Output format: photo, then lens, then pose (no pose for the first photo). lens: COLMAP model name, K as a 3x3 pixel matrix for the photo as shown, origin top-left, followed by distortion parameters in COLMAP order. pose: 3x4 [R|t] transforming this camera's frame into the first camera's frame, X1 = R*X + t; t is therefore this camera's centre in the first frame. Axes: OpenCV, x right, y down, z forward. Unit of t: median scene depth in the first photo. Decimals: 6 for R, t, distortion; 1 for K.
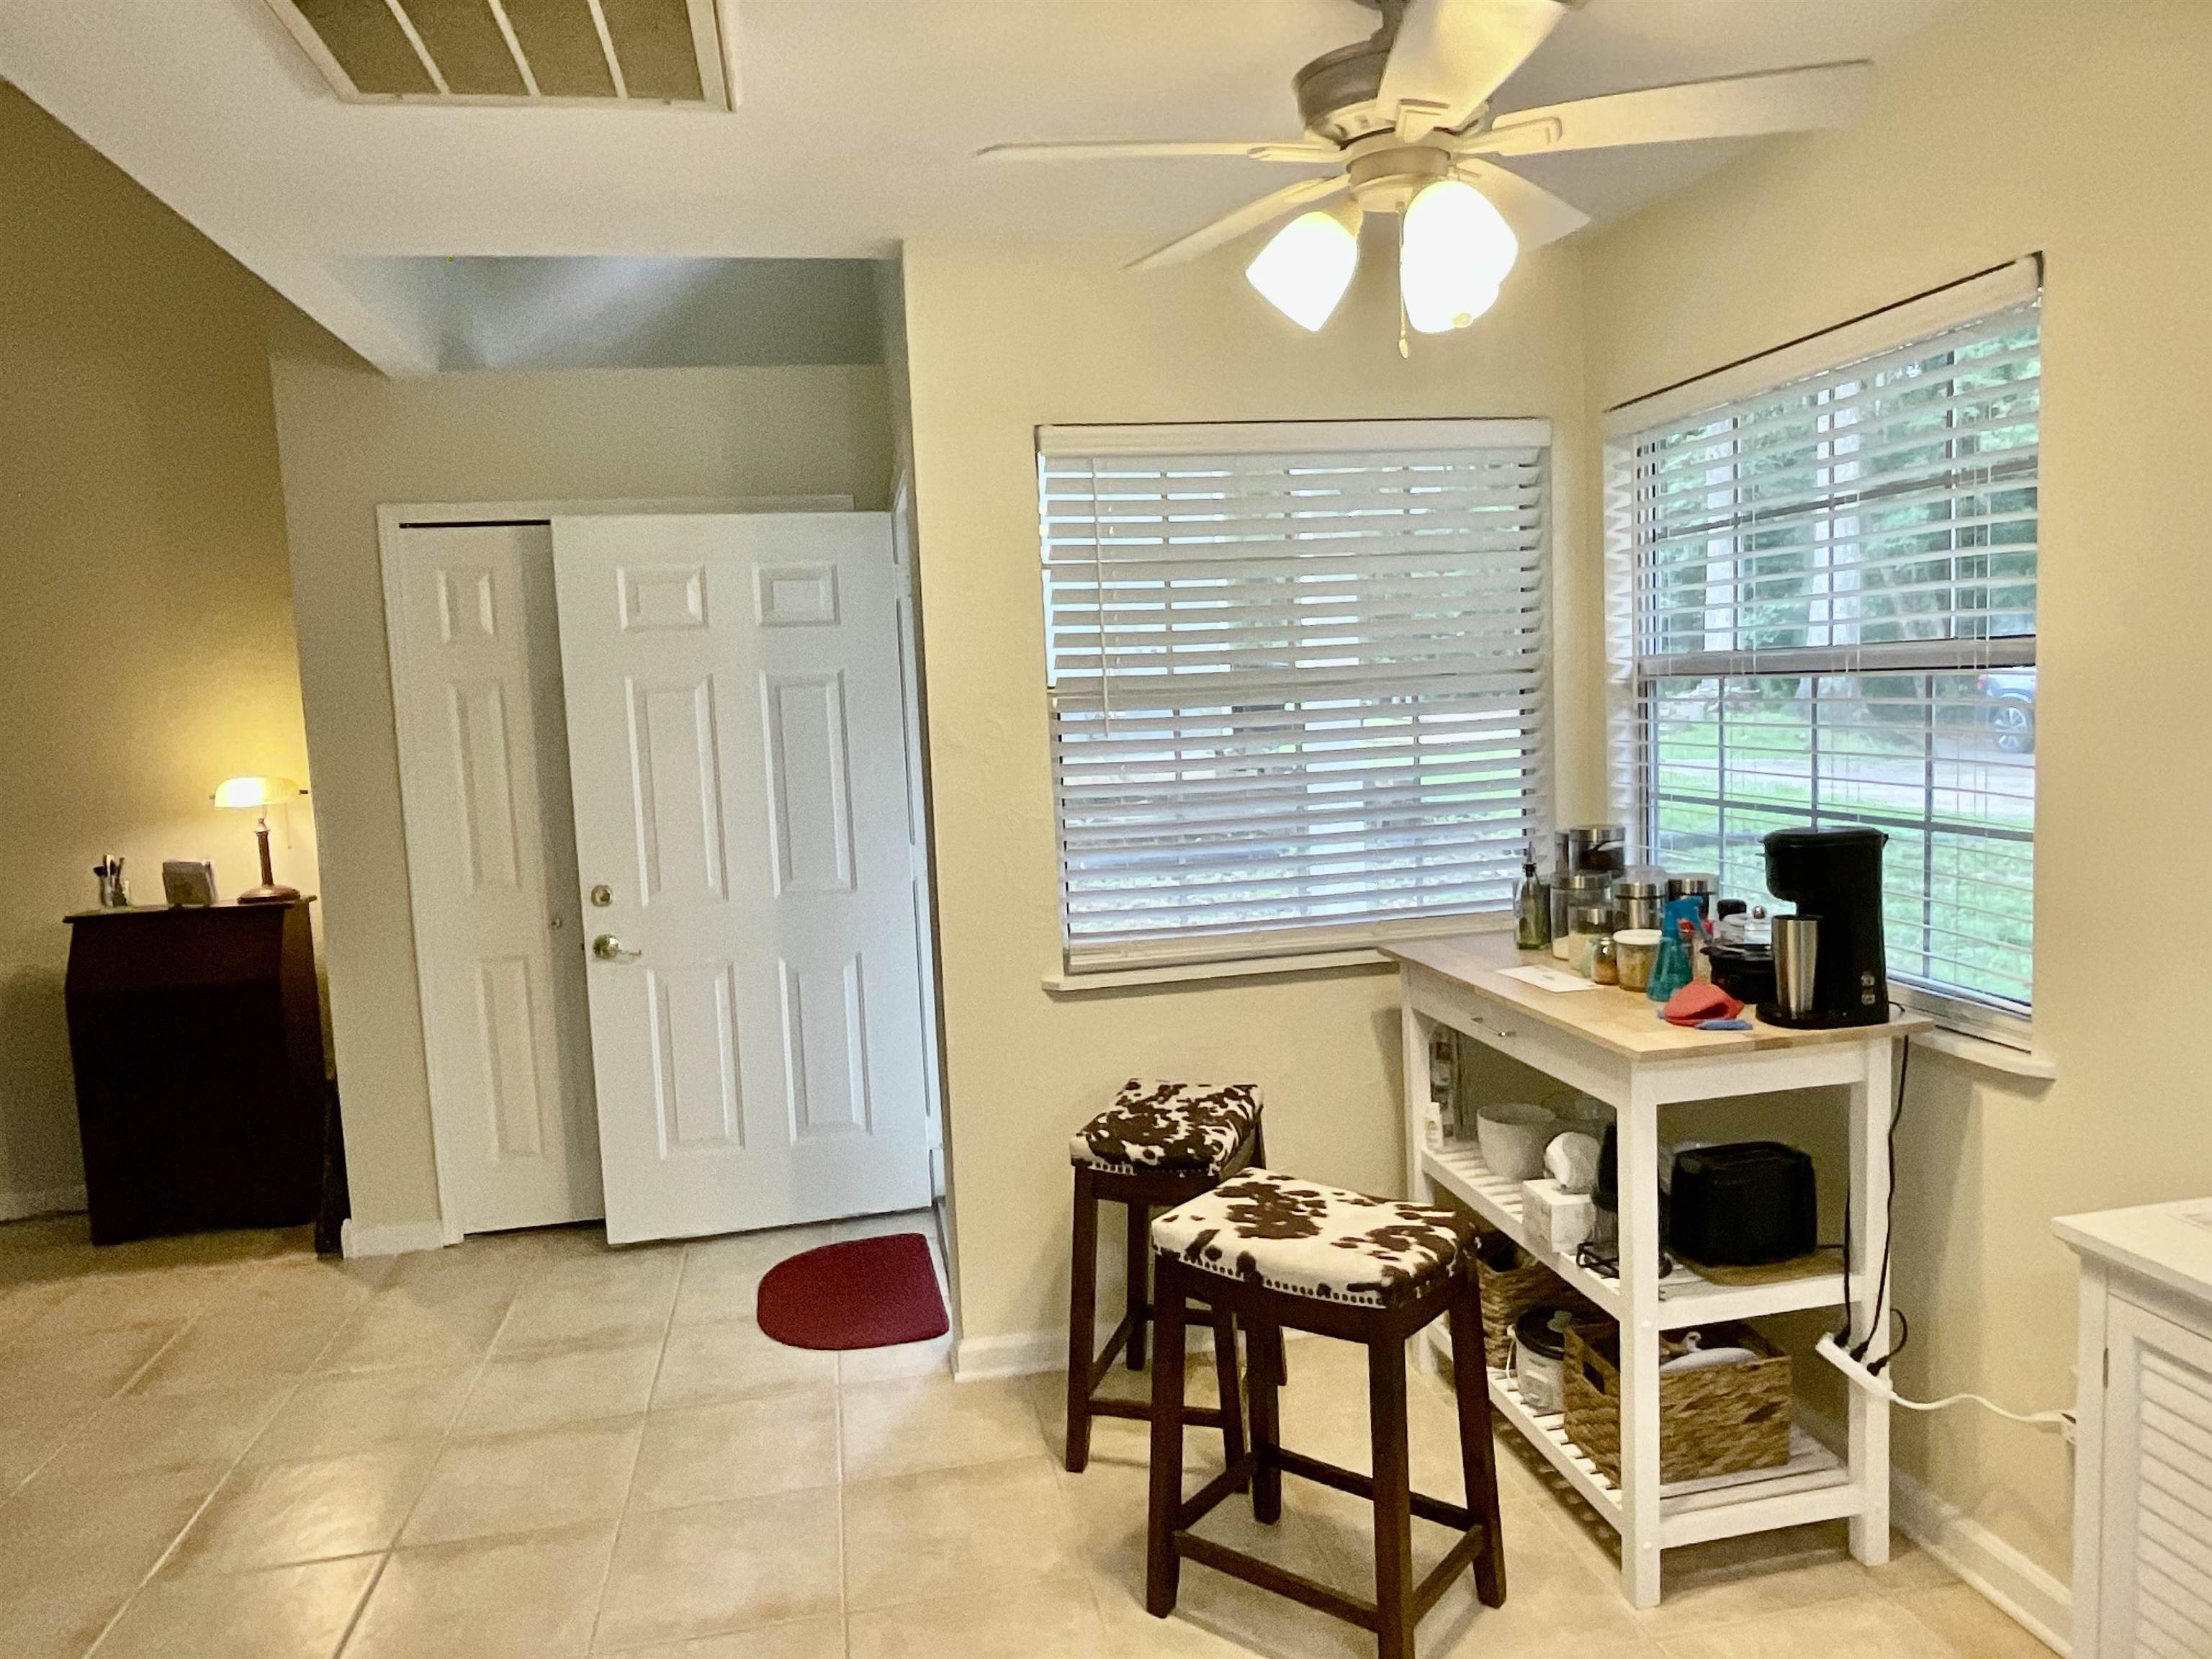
lens RADIAL K [[1438.8, 0, 1104.3], [0, 1438.8, 835.3], [0, 0, 1]] dist [0.007246, 0.001047]
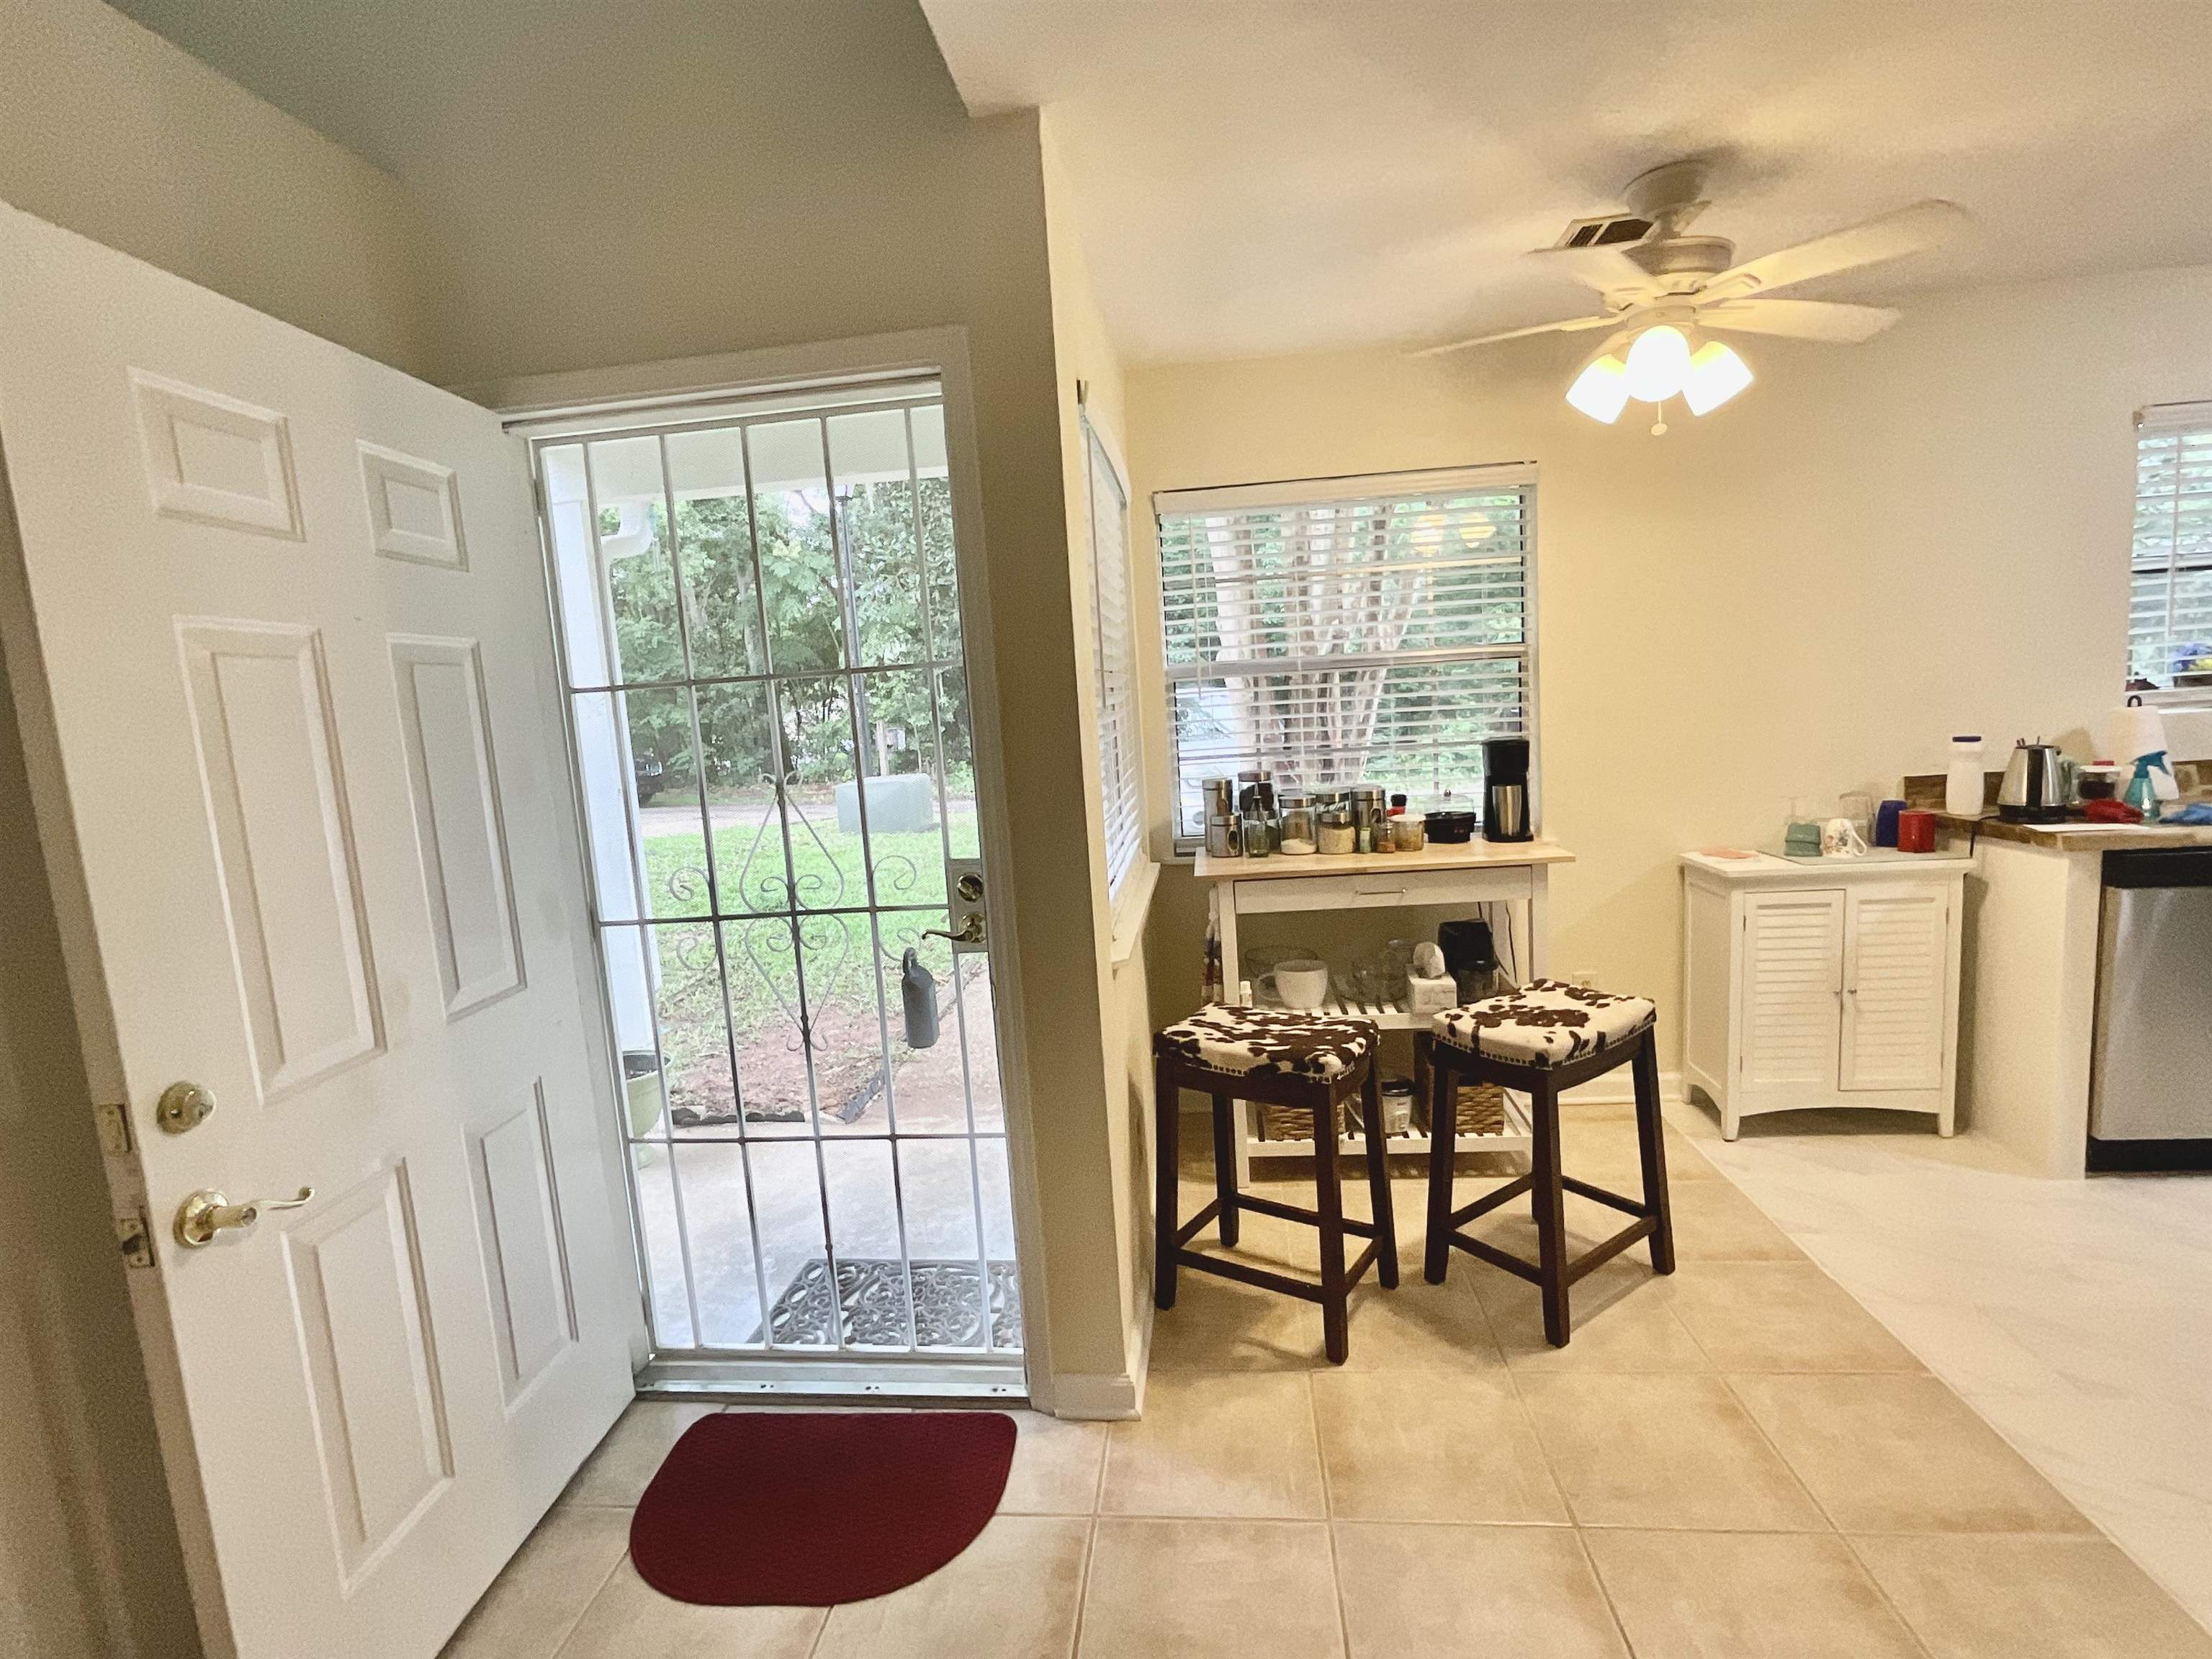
lens RADIAL K [[1033.8, 0, 1113.9], [0, 1033.8, 841.3], [0, 0, 1]] dist [0.003883, 0.000407]
pose [[0.293774, -0.102292, 0.950386, -0.737476], [0.145146, 0.987502, 0.061421, -0.022644], [-0.944791, 0.119901, 0.304950, 0.824959]]
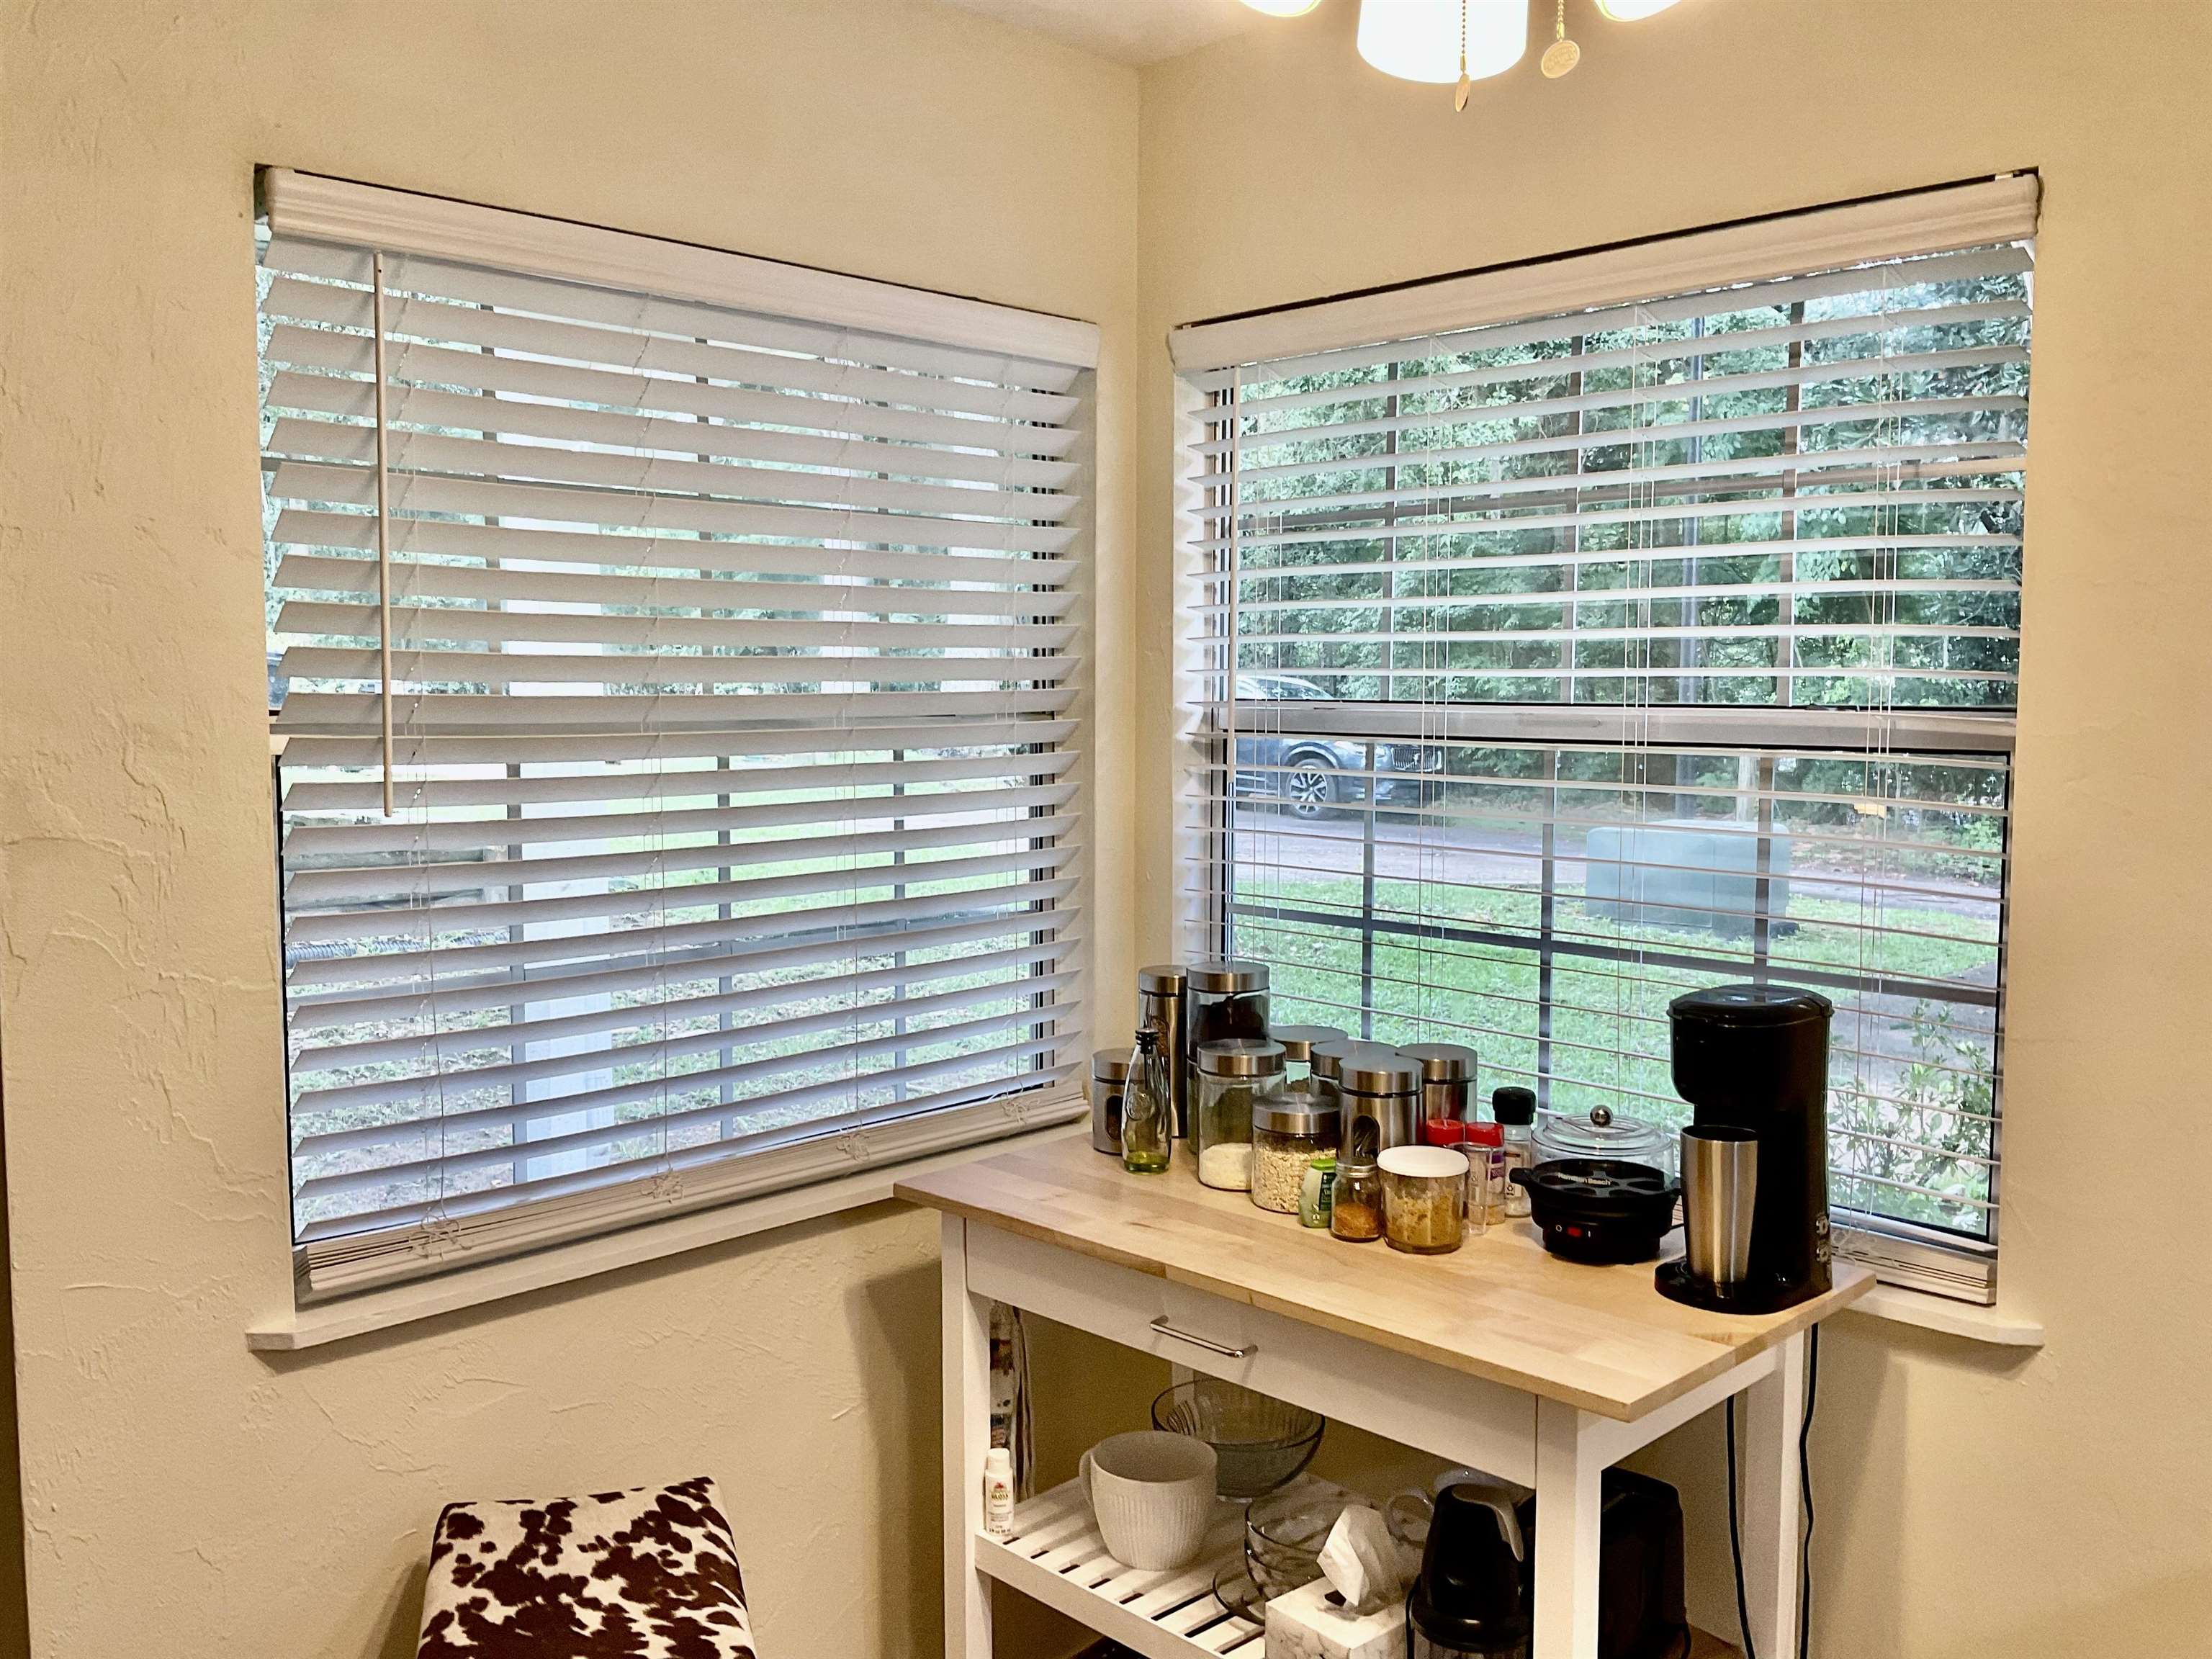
lens RADIAL K [[1832.9, 0, 1101.9], [0, 1832.9, 824.1], [0, 0, 1]] dist [0.024699, -0.026728]
pose [[0.834665, 0.005444, 0.550731, -0.152141], [0.015859, 0.999299, -0.033913, -0.043117], [-0.550530, 0.037040, 0.833993, 0.355117]]
